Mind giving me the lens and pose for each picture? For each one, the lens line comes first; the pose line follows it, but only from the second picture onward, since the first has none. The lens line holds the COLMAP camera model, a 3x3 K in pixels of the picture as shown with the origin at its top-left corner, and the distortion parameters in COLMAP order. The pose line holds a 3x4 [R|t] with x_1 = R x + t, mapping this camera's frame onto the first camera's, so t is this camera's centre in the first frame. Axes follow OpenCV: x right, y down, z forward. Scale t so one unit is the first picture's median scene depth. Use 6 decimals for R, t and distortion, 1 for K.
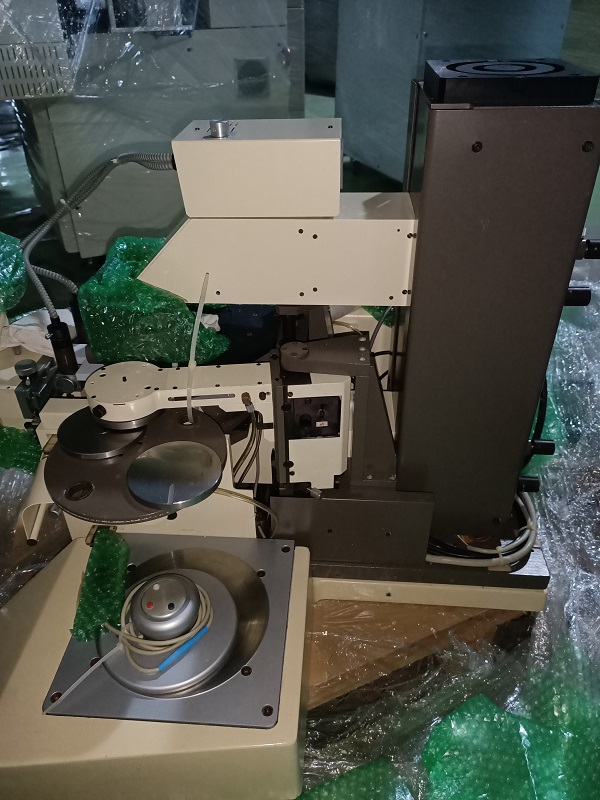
lens RADIAL K [[604.0, 0, 300.0], [0, 604.0, 400.0], [0, 0, 1]] dist [0.045440, -0.053093]
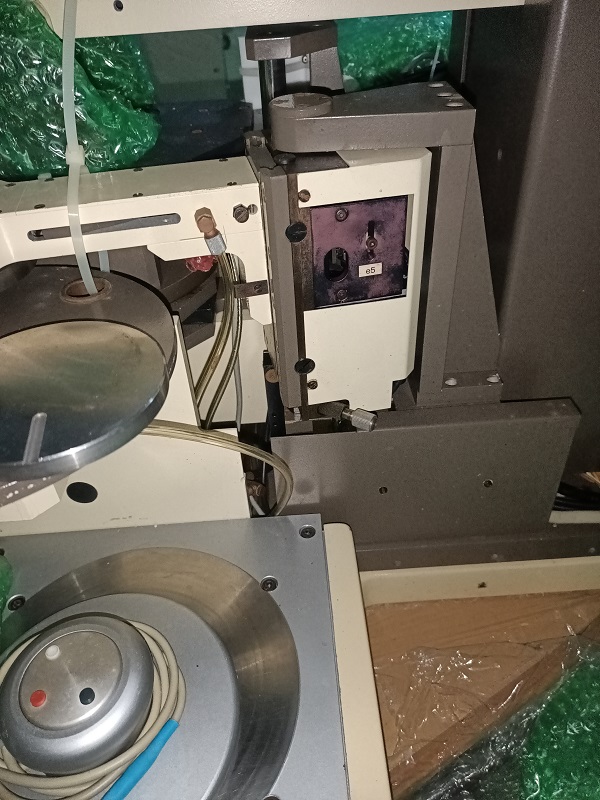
lens RADIAL K [[604.0, 0, 300.0], [0, 604.0, 400.0], [0, 0, 1]] dist [0.045440, -0.053093]
pose [[0.991981, -0.103335, 0.072771, -0.062938], [0.099125, 0.993309, 0.059265, 0.105535], [-0.078408, -0.051576, 0.995586, 0.512675]]
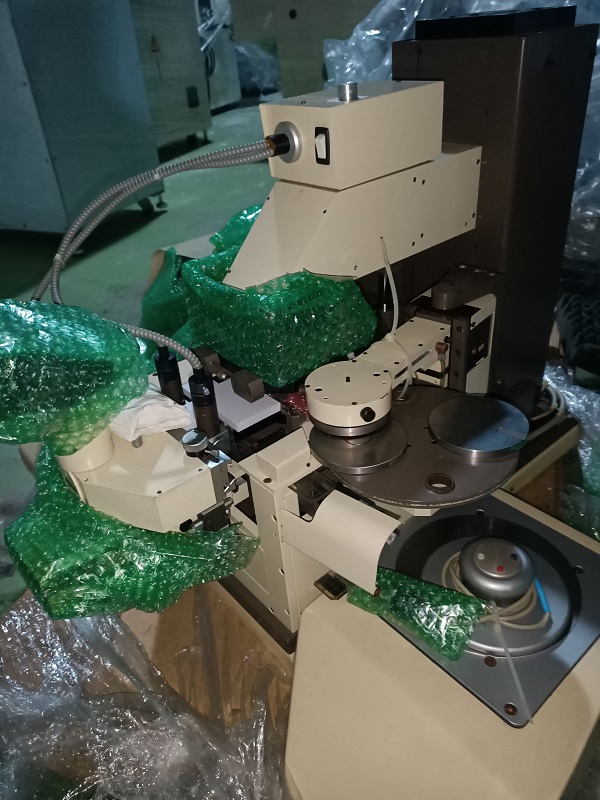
lens RADIAL K [[604.0, 0, 300.0], [0, 604.0, 400.0], [0, 0, 1]] dist [0.045440, -0.053093]
pose [[0.710405, -0.411927, 0.570649, -0.827994], [0.457302, 0.886502, 0.070630, -0.098755], [-0.534976, 0.210783, 0.818151, 0.306702]]
